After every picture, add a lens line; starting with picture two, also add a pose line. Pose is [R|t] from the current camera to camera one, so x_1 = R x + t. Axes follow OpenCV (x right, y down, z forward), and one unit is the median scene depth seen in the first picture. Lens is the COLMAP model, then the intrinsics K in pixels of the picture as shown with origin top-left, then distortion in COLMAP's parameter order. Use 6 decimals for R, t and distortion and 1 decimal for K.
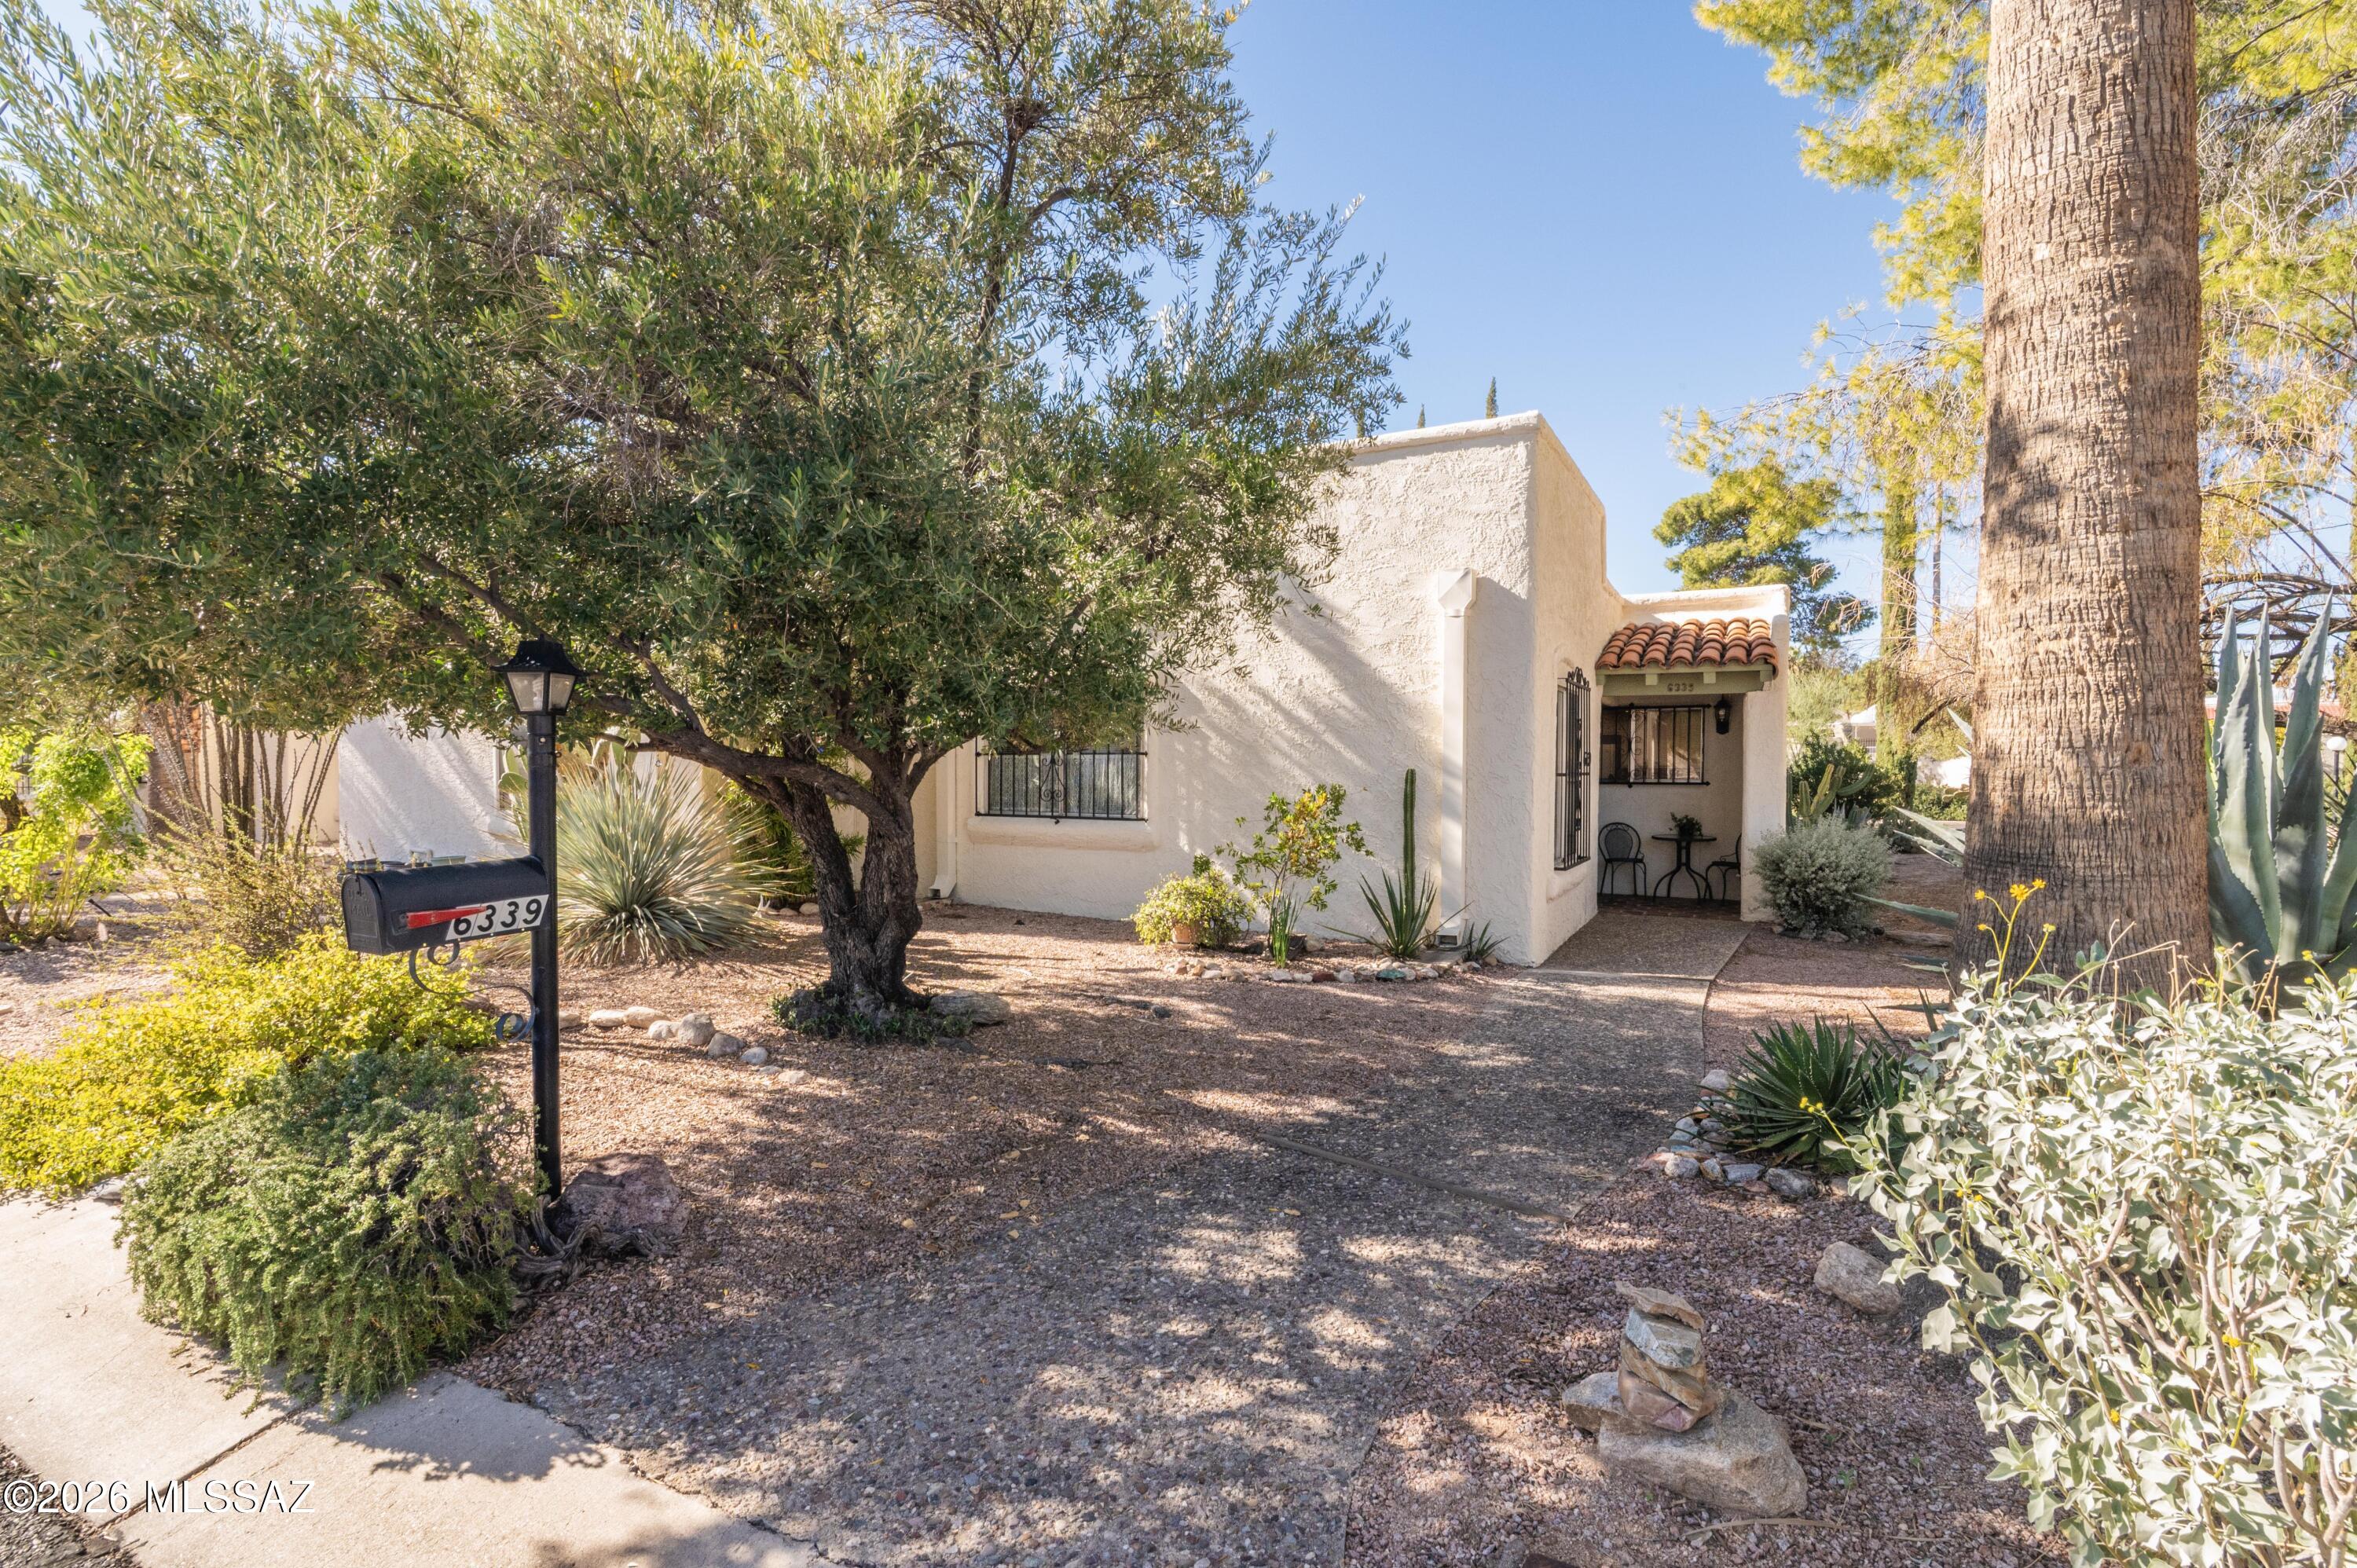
lens RADIAL K [[1068.4, 0, 1198.6], [0, 1068.4, 783.2], [0, 0, 1]] dist [-0.021039, 0.001696]
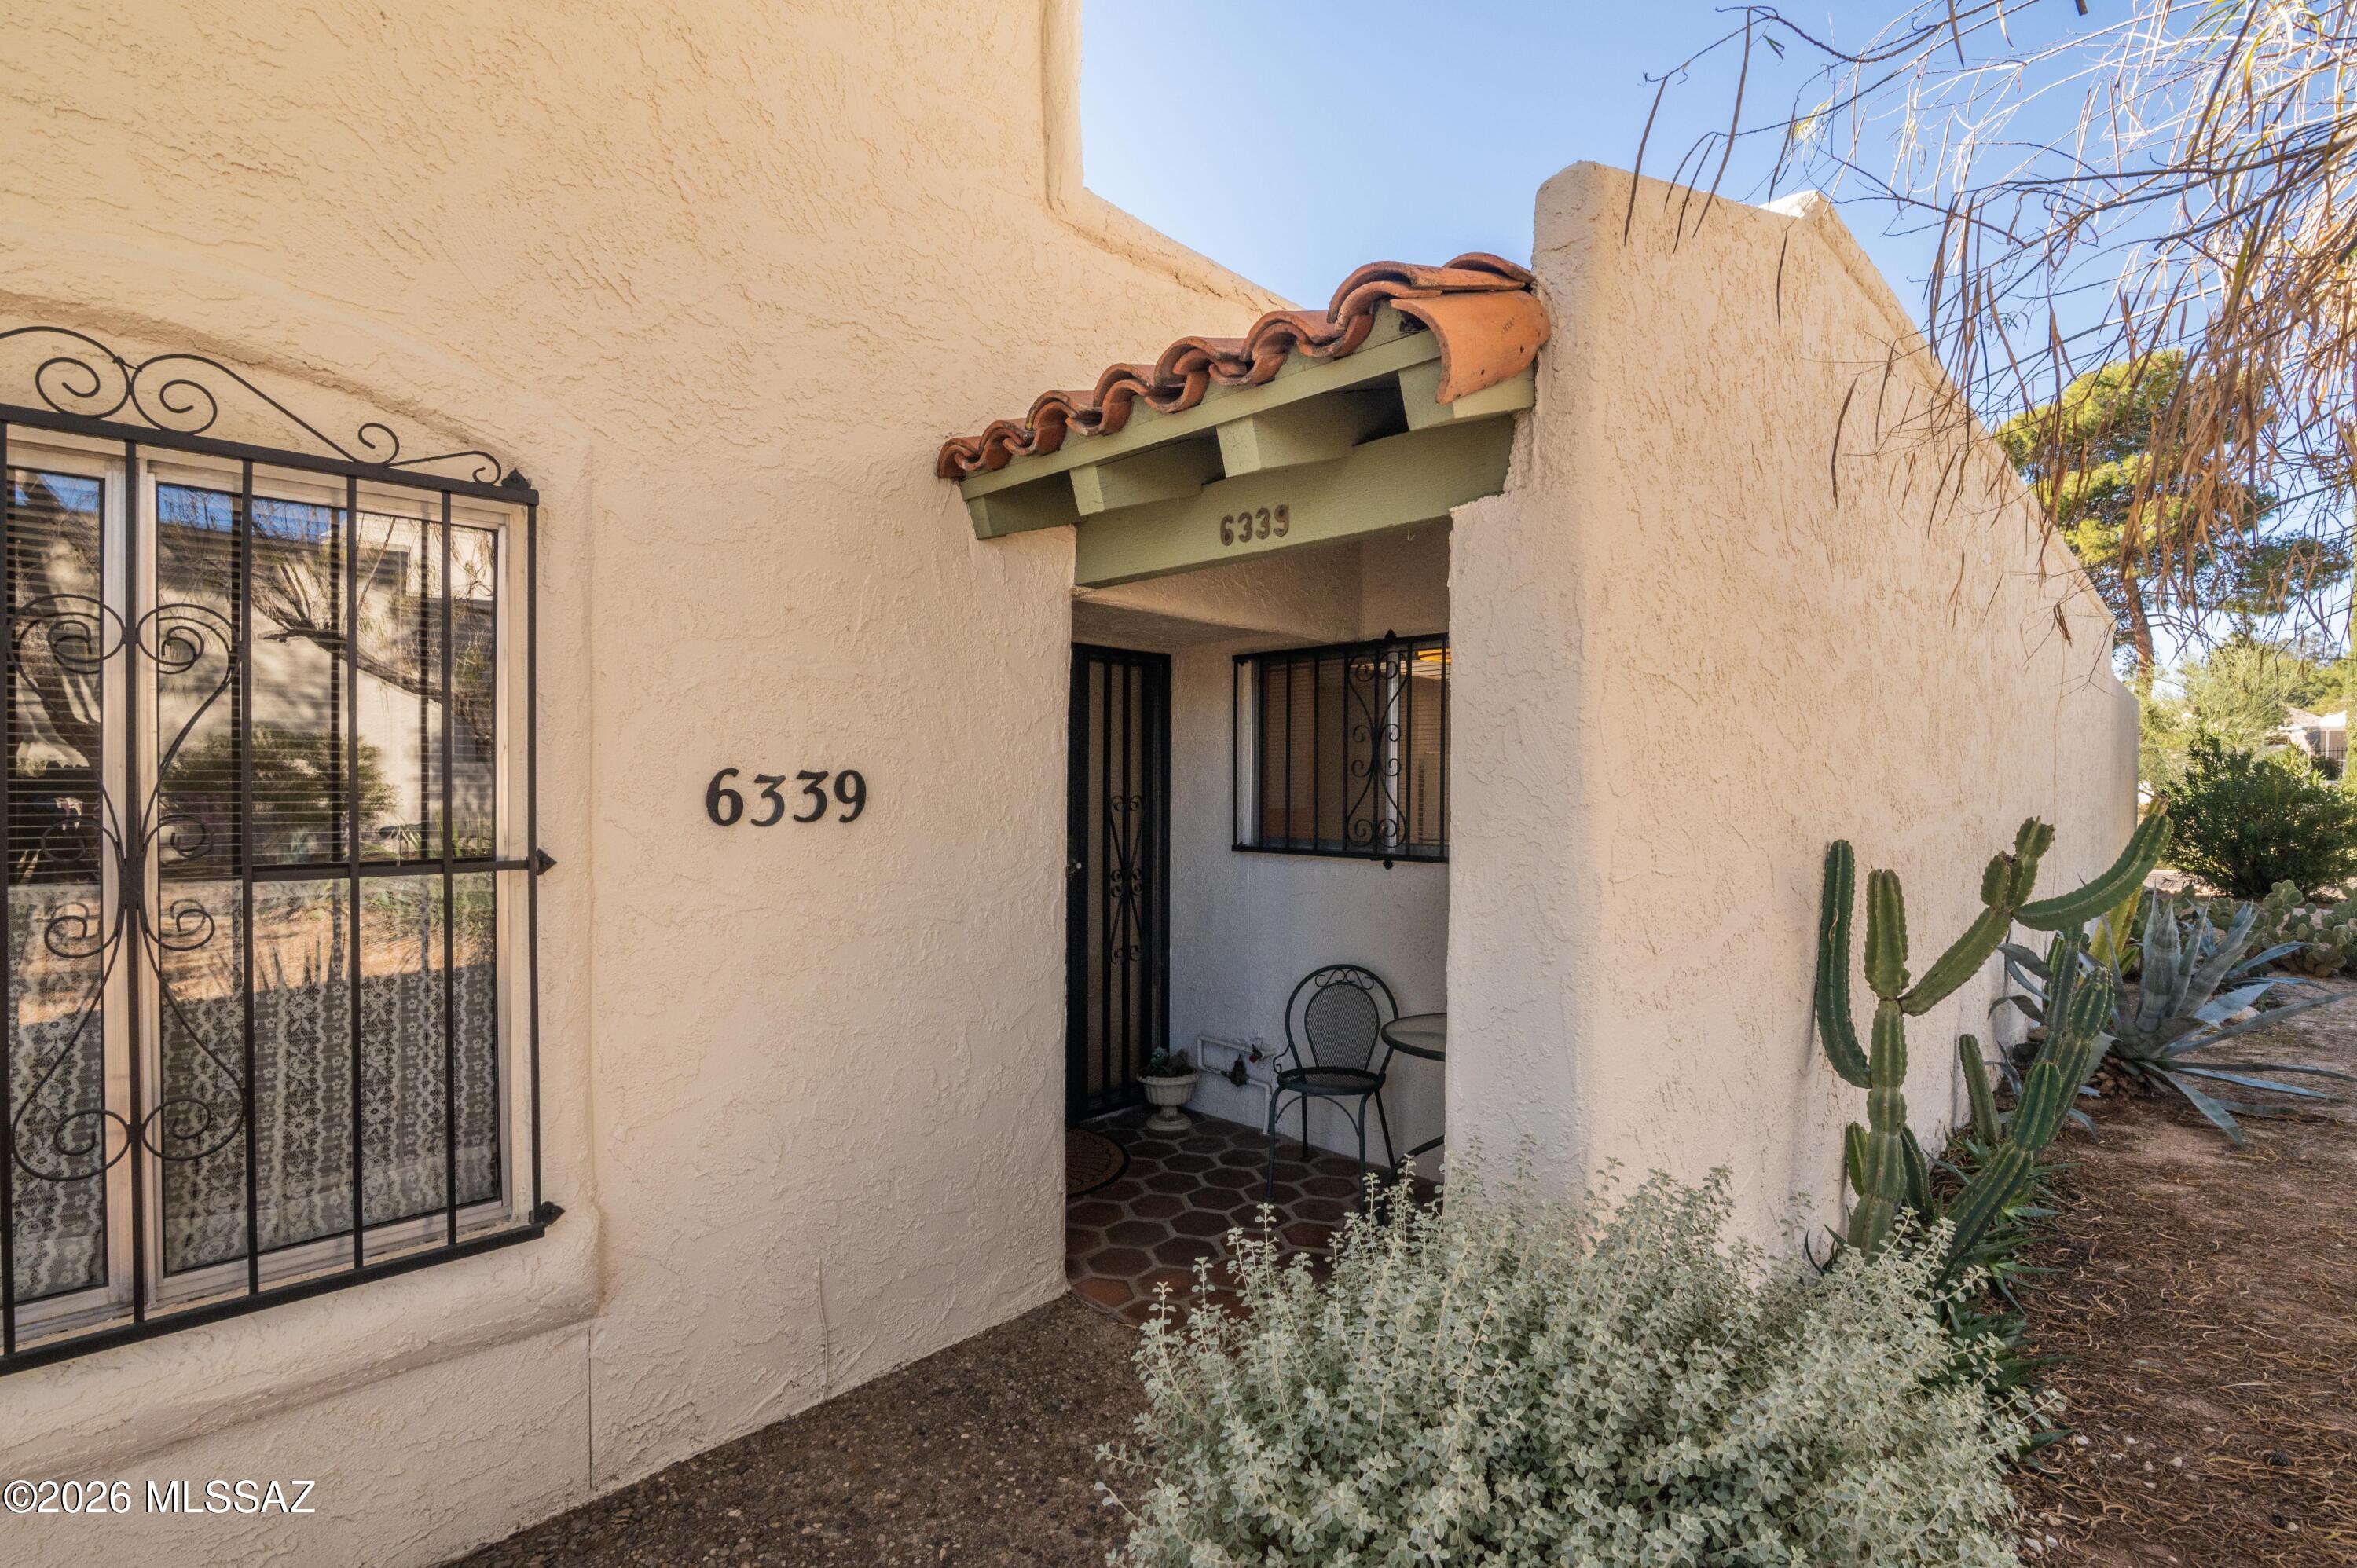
lens RADIAL K [[1068.4, 0, 1180.2], [0, 1068.4, 787.4], [0, 0, 1]] dist [-0.021039, 0.001696]
pose [[0.959920, 0.002445, -0.280265, 0.675639], [-0.005962, 0.999914, -0.011697, -0.027667], [0.280212, 0.012899, 0.959852, 0.977421]]
